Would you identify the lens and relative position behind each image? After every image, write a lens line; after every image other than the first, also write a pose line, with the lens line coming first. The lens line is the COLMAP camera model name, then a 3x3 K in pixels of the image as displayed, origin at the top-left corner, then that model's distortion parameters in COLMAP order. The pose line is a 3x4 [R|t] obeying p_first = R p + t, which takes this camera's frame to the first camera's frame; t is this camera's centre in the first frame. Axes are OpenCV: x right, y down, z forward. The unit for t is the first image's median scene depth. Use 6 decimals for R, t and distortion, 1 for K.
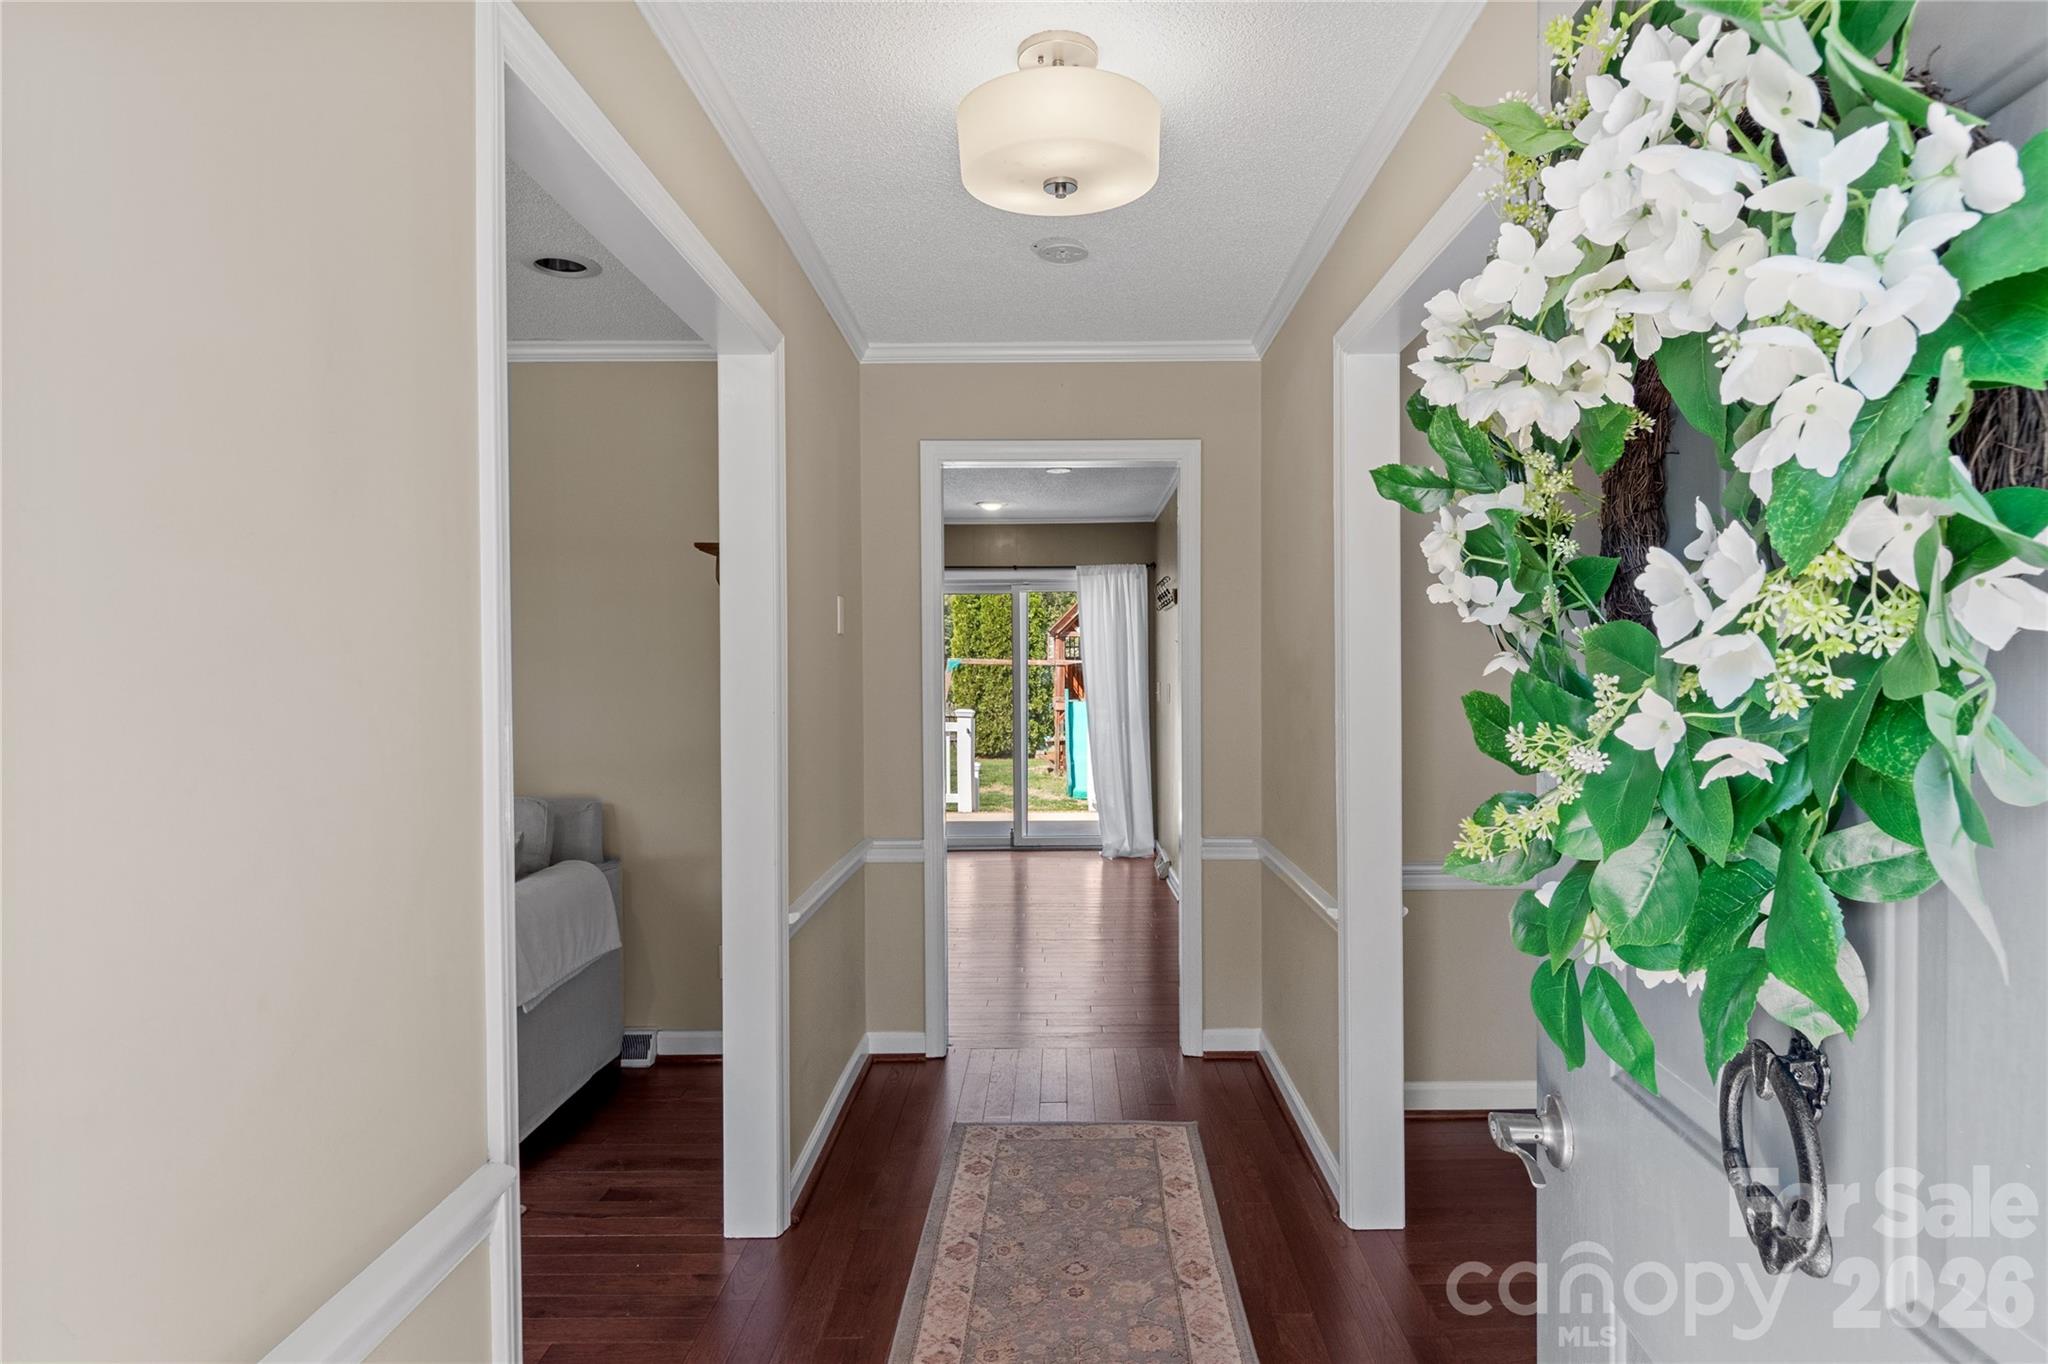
lens RADIAL K [[1103.3, 0, 1024.3], [0, 1103.3, 677.9], [0, 0, 1]] dist [-0.001530, 0.003380]
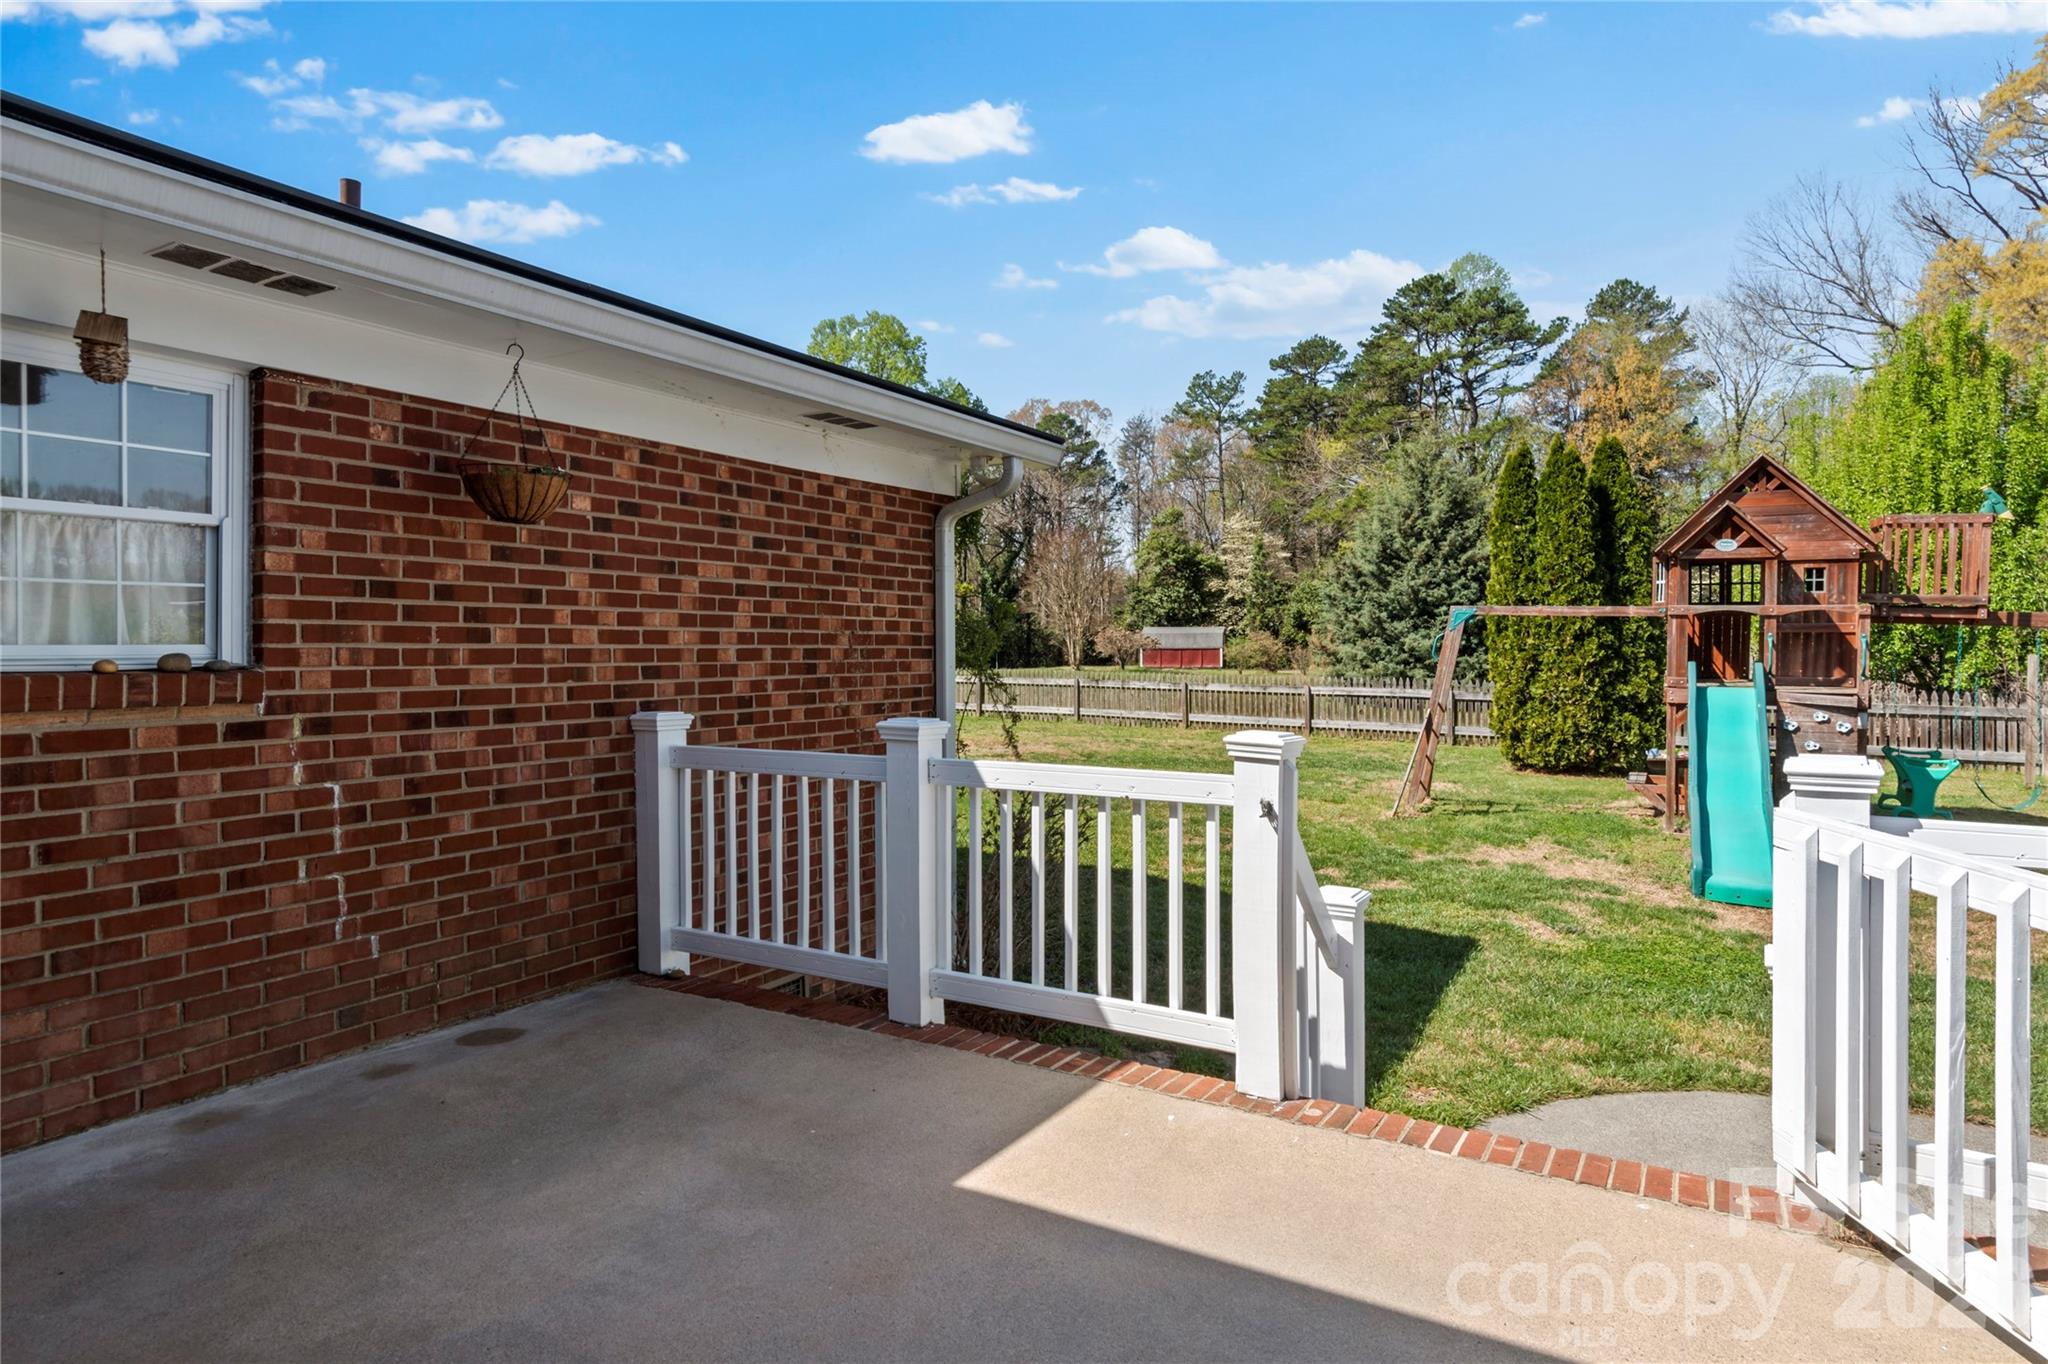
lens RADIAL K [[1103.3, 0, 1045.3], [0, 1103.3, 642.5], [0, 0, 1]] dist [-0.001530, 0.003380]
pose [[0.878561, 0.004349, -0.477610, 0.018528], [-0.005965, 0.999980, -0.001867, 0.004025], [0.477592, 0.004489, 0.878570, 0.402438]]
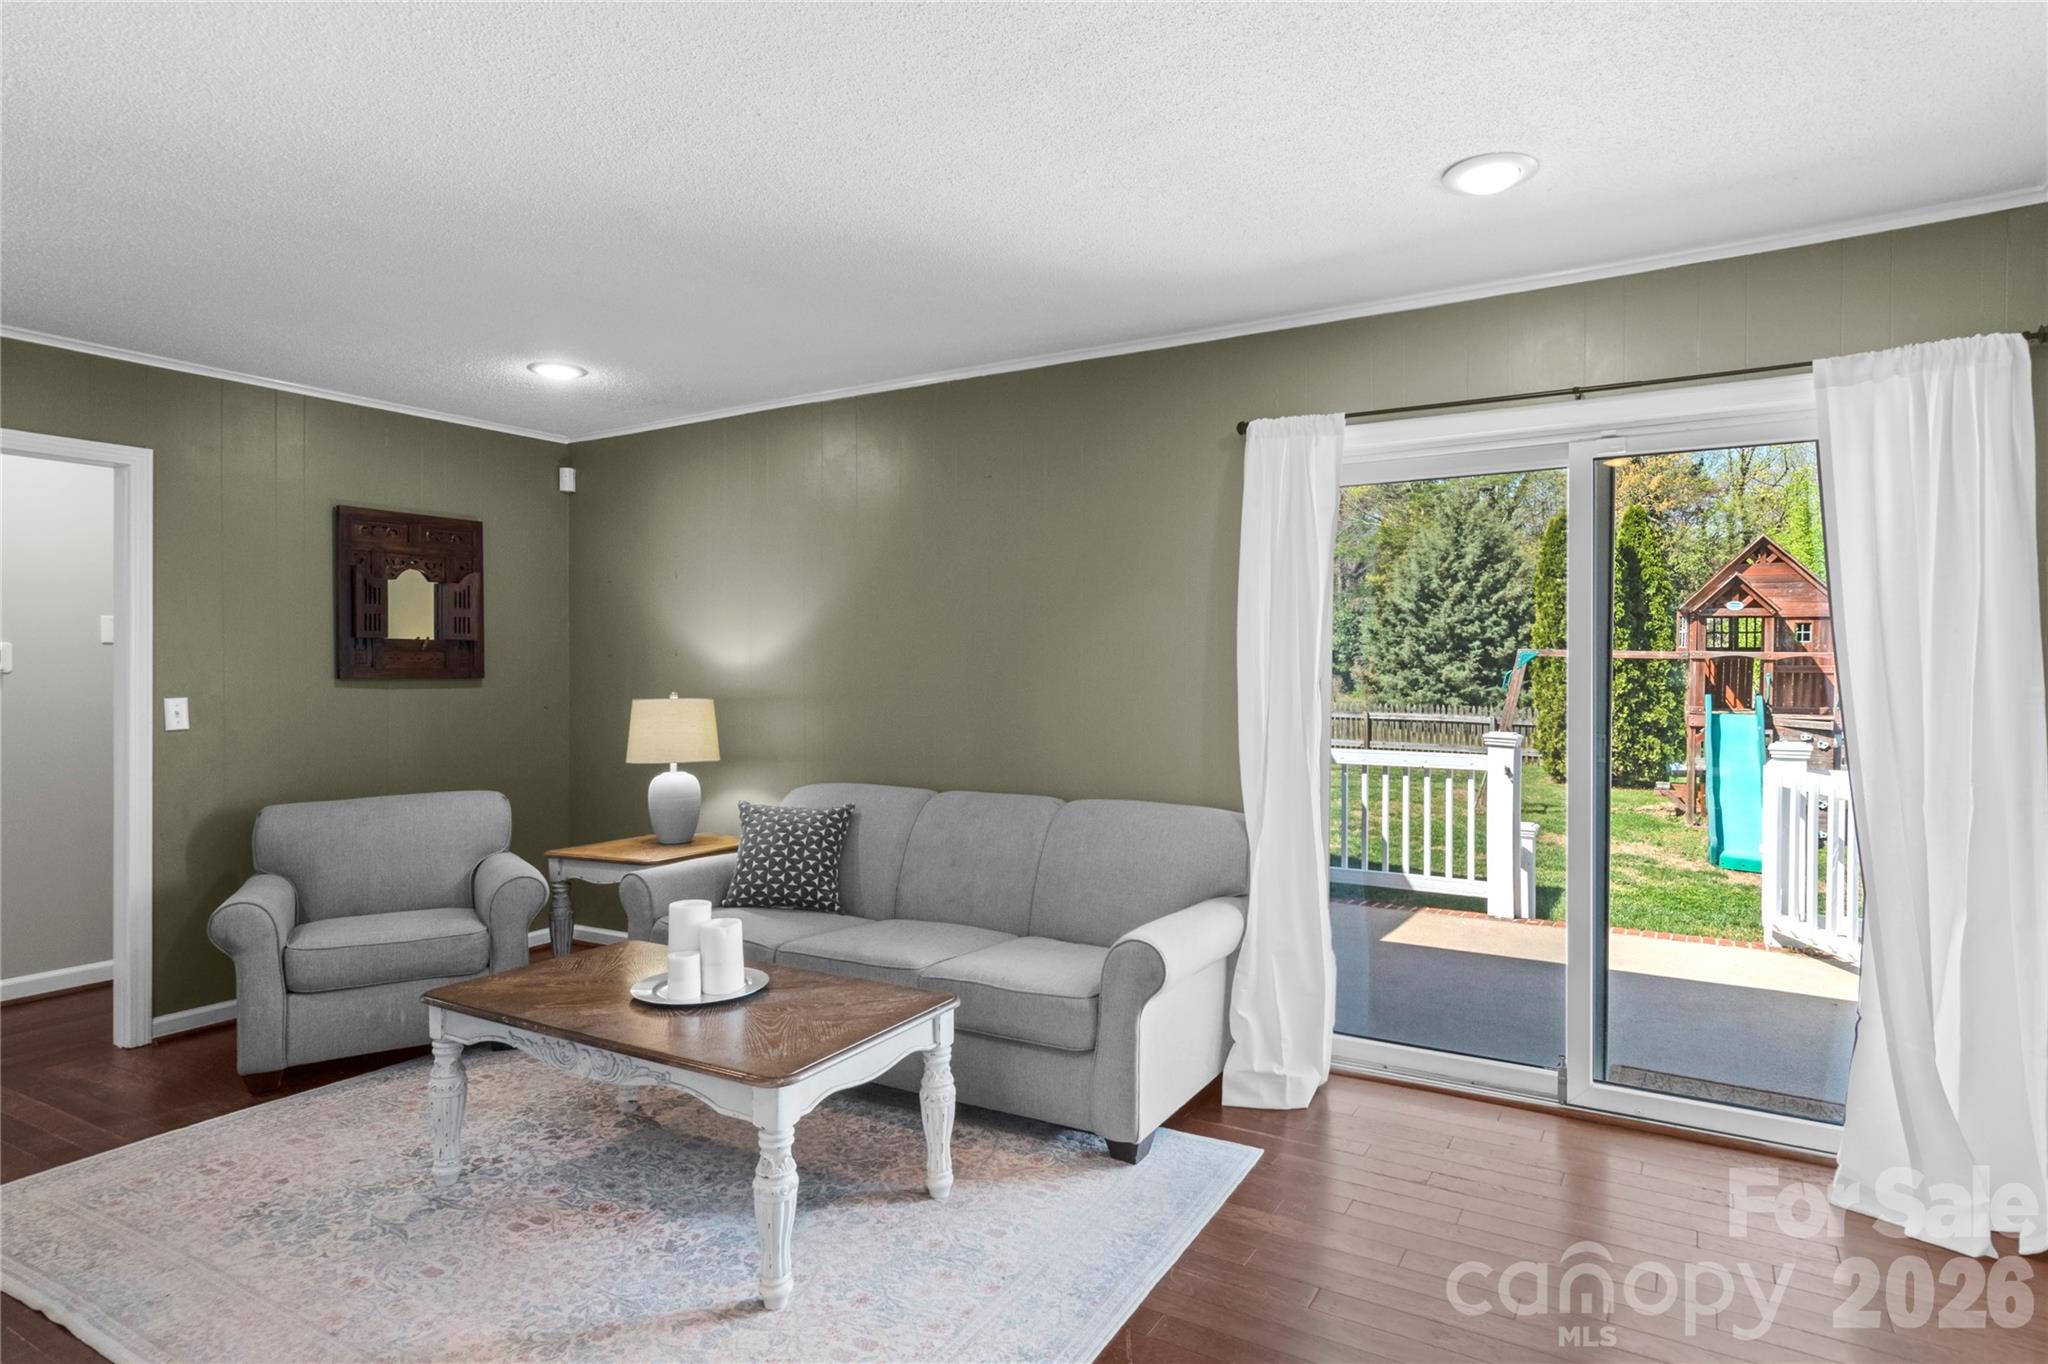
lens RADIAL K [[1103.3, 0, 1043.9], [0, 1103.3, 666.9], [0, 0, 1]] dist [-0.001530, 0.003380]
pose [[0.877324, 0.010997, -0.479773, 0.005588], [-0.013596, 0.999906, -0.001944, 0.000261], [0.479706, 0.008229, 0.877391, 0.222533]]
